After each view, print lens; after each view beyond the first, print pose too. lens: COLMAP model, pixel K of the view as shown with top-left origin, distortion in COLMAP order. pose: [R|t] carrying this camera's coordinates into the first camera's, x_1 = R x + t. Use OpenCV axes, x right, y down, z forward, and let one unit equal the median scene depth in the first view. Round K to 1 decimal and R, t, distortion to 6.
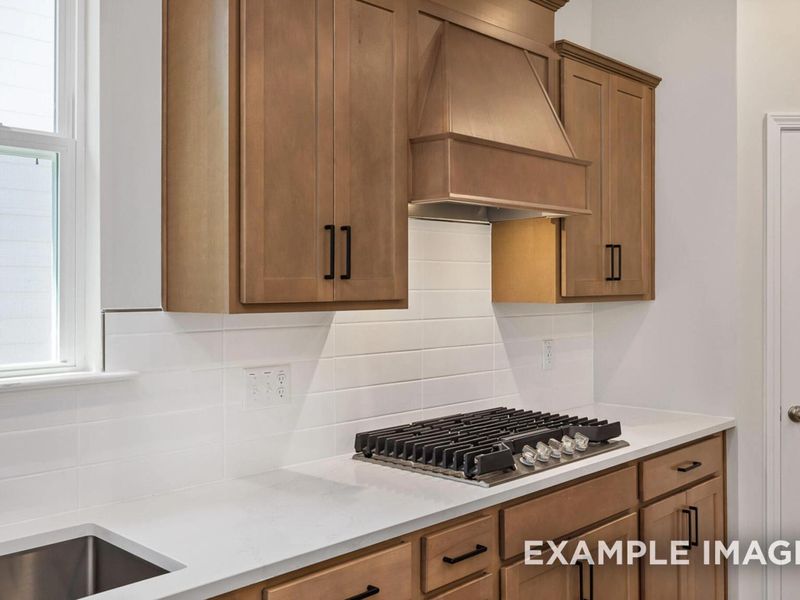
lens RADIAL K [[786.7, 0, 400.0], [0, 786.7, 300.0], [0, 0, 1]] dist [-0.000647, -0.001329]
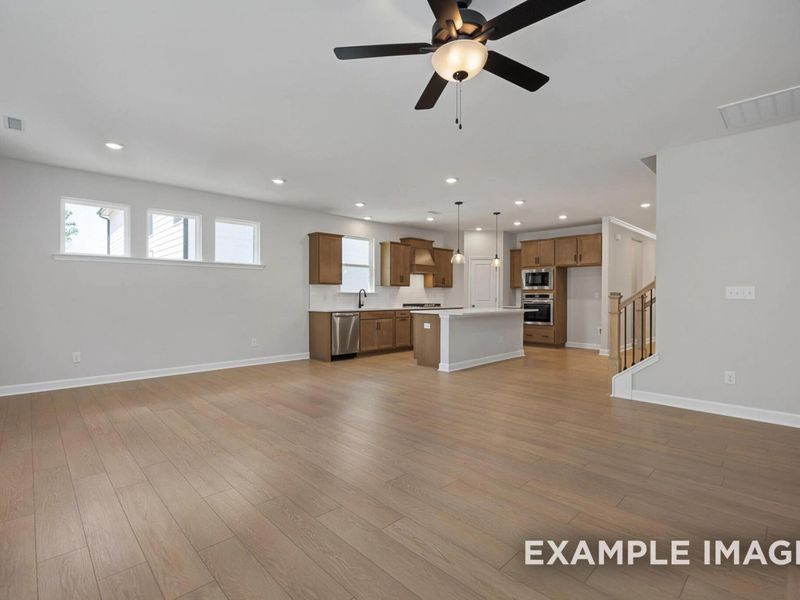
lens RADIAL K [[392.3, 0, 400.0], [0, 392.3, 300.0], [0, 0, 1]] dist [-0.000642, -0.000353]
pose [[0.999723, 0.008702, -0.021847, -0.001242], [-0.008638, 0.999958, 0.003026, 0.135591], [0.021872, -0.002837, 0.999757, -2.908275]]
